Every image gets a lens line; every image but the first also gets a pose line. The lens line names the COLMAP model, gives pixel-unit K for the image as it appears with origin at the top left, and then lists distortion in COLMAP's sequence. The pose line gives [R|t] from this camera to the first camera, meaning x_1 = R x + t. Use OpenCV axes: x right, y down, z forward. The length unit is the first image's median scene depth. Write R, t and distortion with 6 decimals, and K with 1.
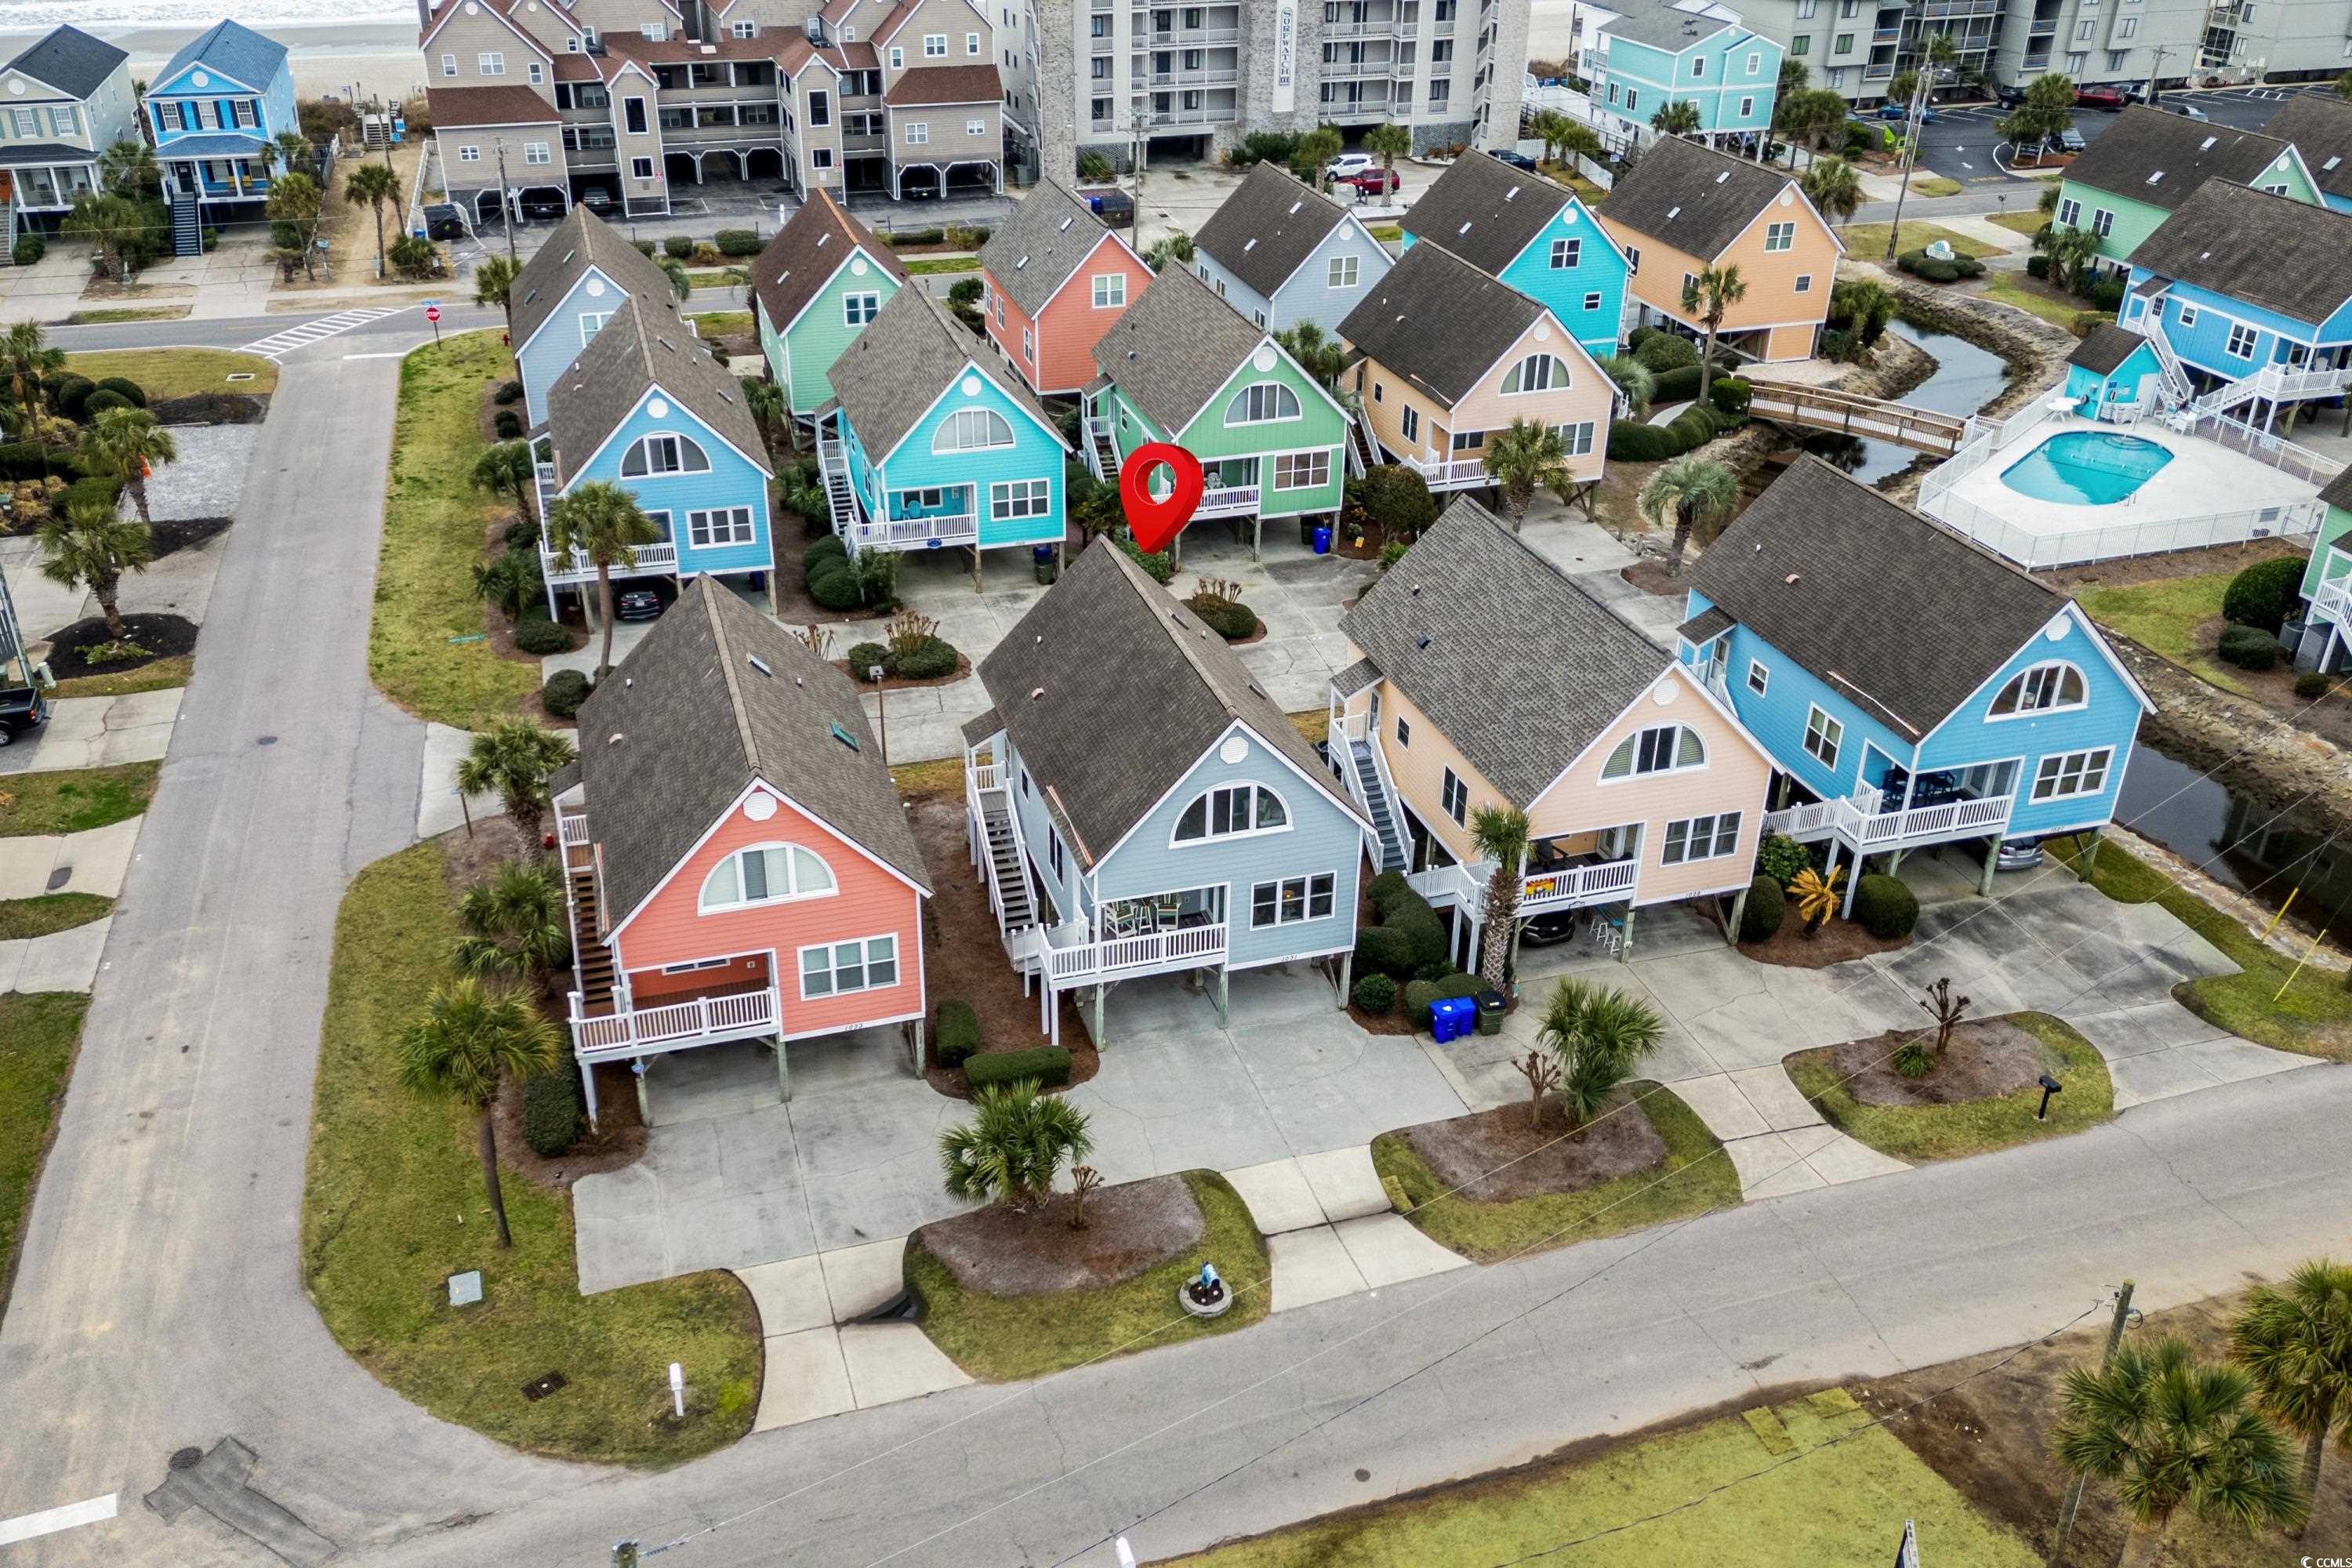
lens RADIAL K [[1957.9, 0, 1163.4], [0, 1957.9, 786.1], [0, 0, 1]] dist [0.036173, -0.022271]
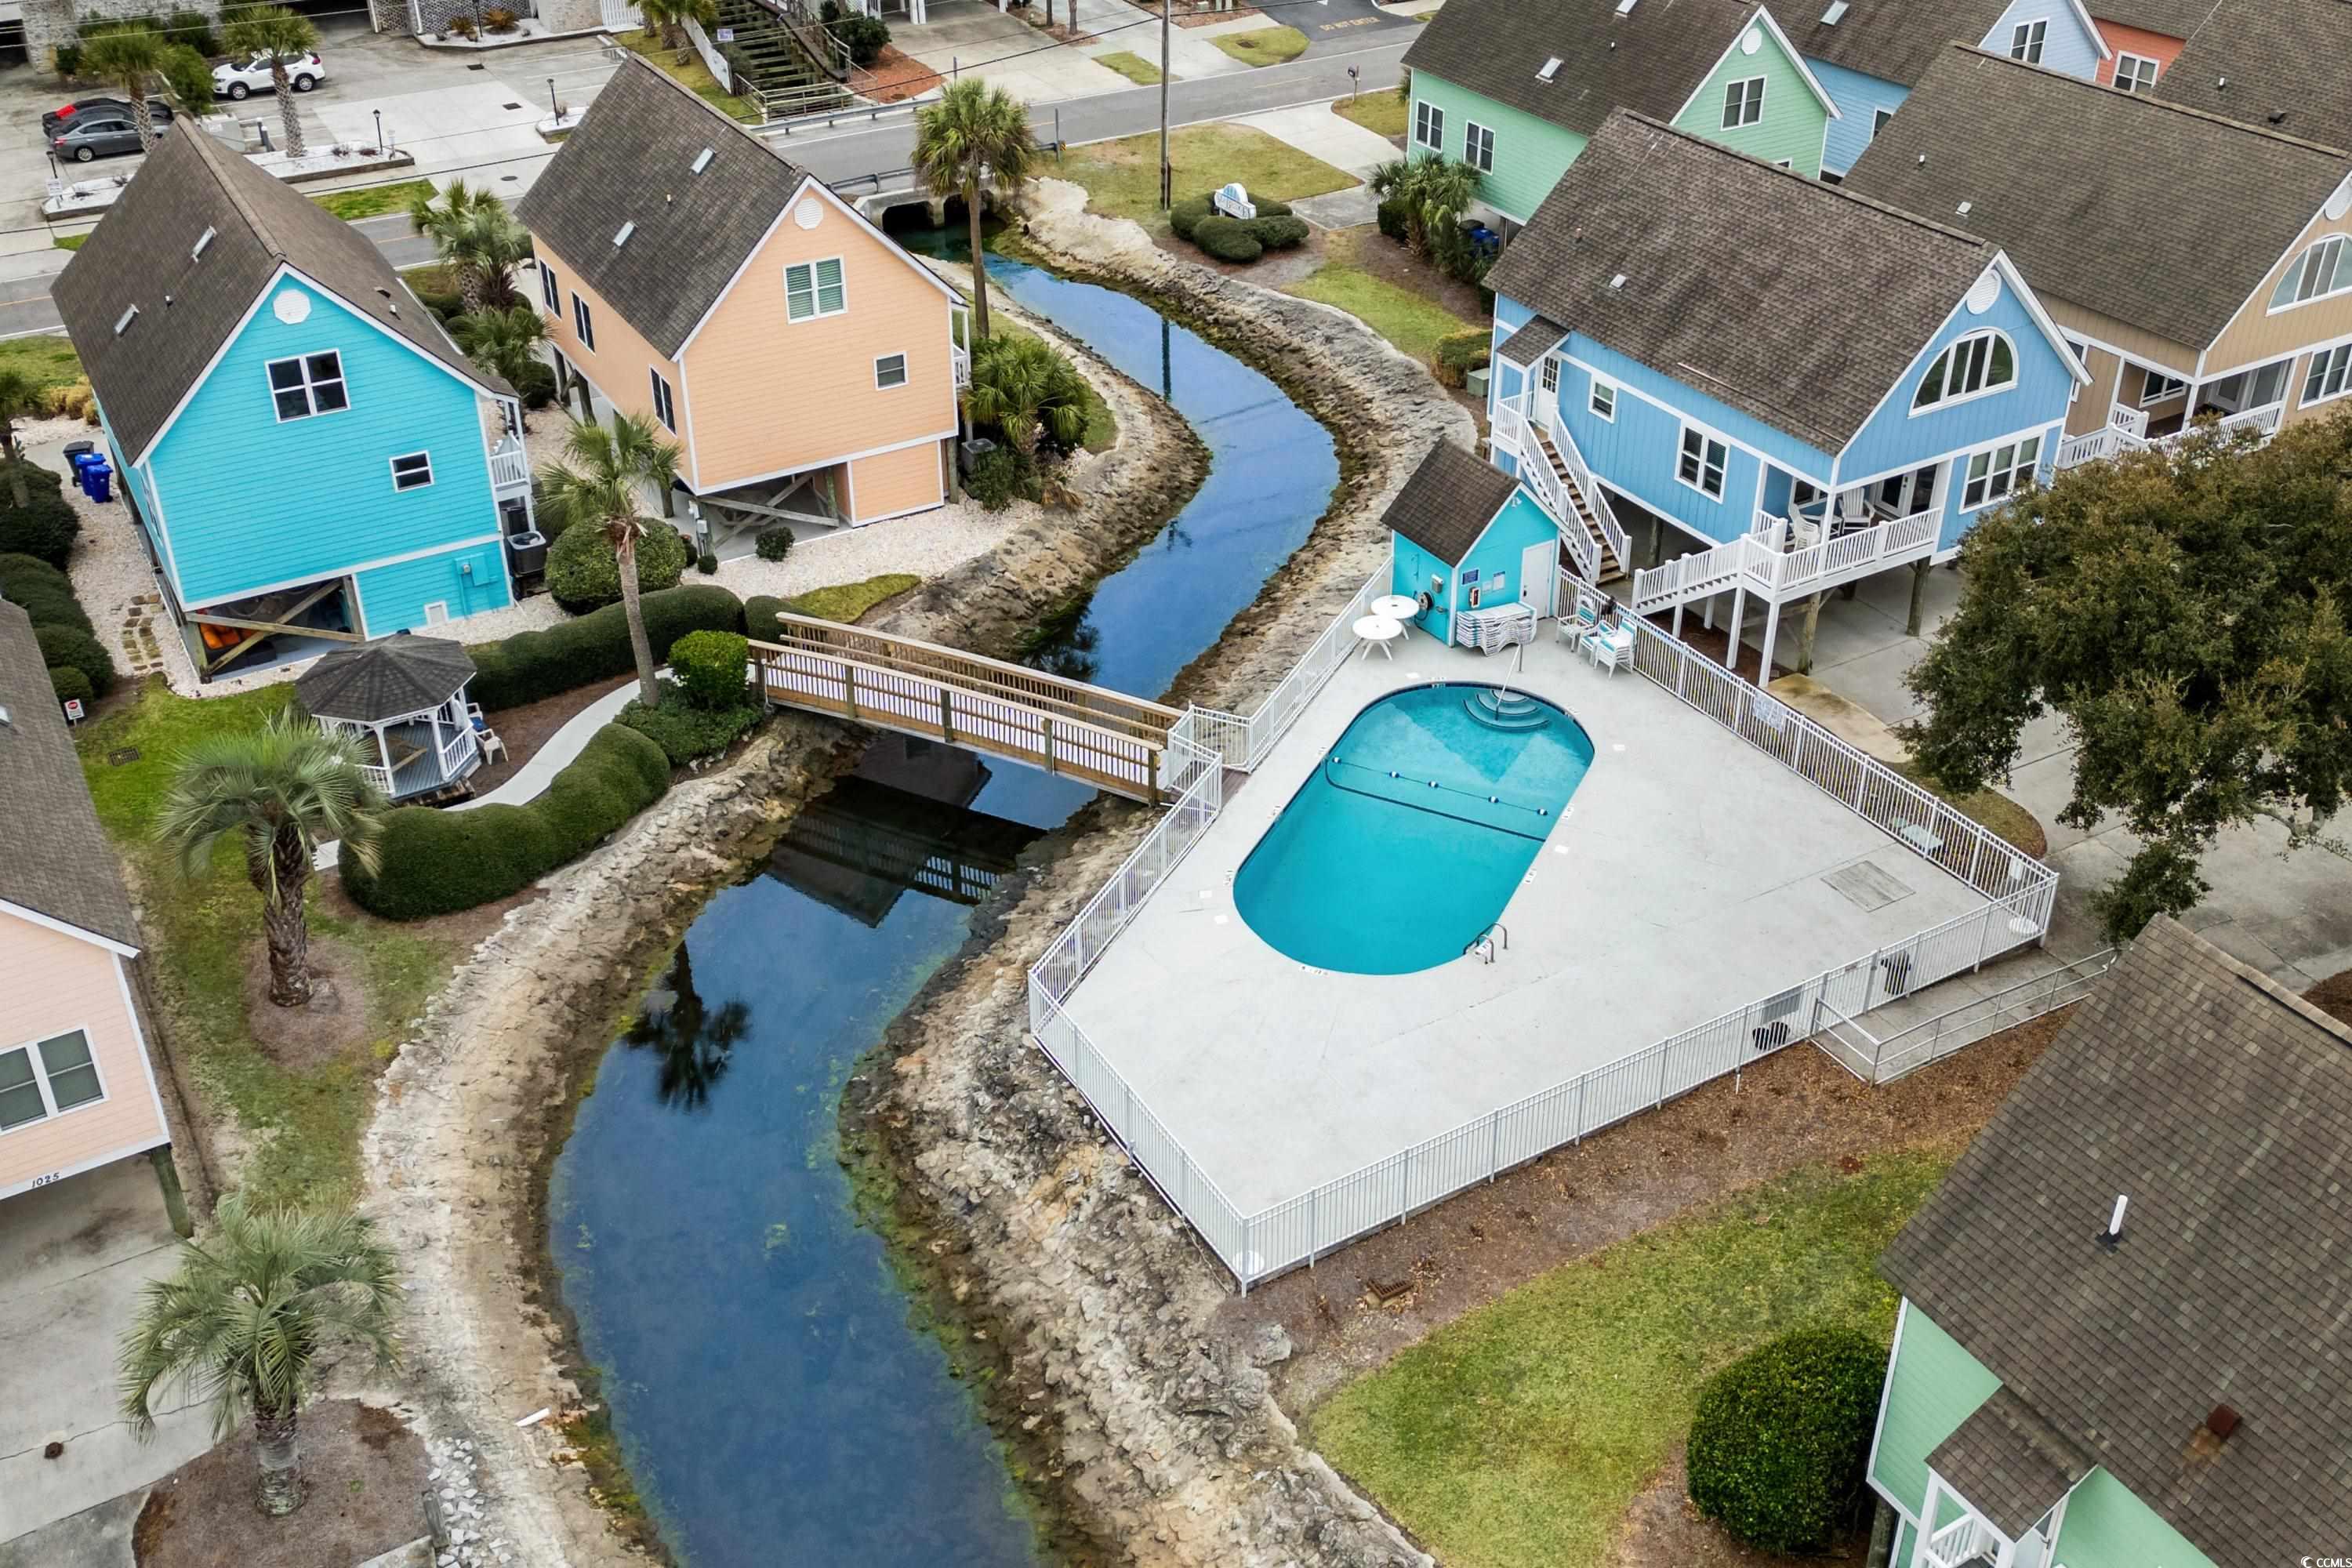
lens RADIAL K [[2407.0, 0, 1178.5], [0, 2407.0, 779.1], [0, 0, 1]] dist [0.083961, 0.000000]
pose [[0.965159, -0.140562, 0.220704, 0.266355], [0.133498, 0.989949, 0.046678, -0.186430], [-0.225047, -0.015588, 0.974223, 0.425830]]
